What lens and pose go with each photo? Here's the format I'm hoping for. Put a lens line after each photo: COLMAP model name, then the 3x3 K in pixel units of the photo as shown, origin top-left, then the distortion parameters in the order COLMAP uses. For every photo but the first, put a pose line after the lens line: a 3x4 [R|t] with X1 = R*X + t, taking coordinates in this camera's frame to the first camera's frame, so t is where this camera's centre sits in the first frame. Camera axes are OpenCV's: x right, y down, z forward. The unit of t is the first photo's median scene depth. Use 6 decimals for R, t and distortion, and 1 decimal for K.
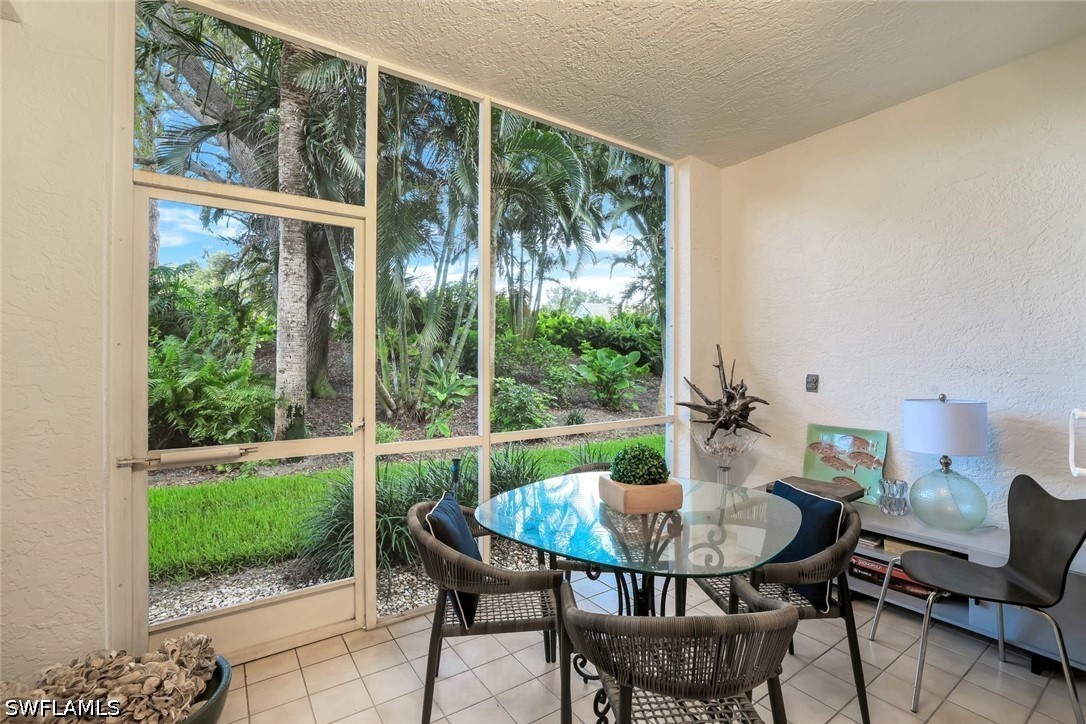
lens RADIAL K [[483.5, 0, 545.9], [0, 483.5, 357.2], [0, 0, 1]] dist [0.004669, 0.000582]
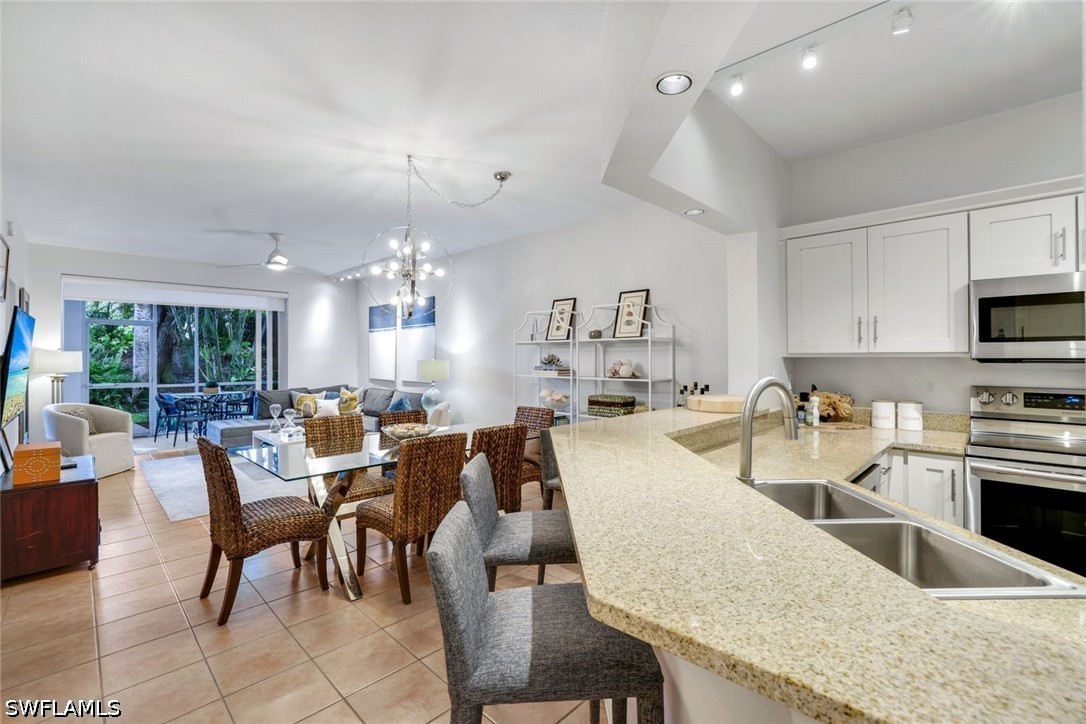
lens RADIAL K [[490.9, 0, 542.5], [0, 490.9, 356.8], [0, 0, 1]] dist [-0.001742, 0.000010]
pose [[0.986701, -0.000250, 0.162549, 0.679711], [0.000422, 0.999999, -0.001025, -0.006341], [-0.162548, 0.001080, 0.986700, -1.100524]]
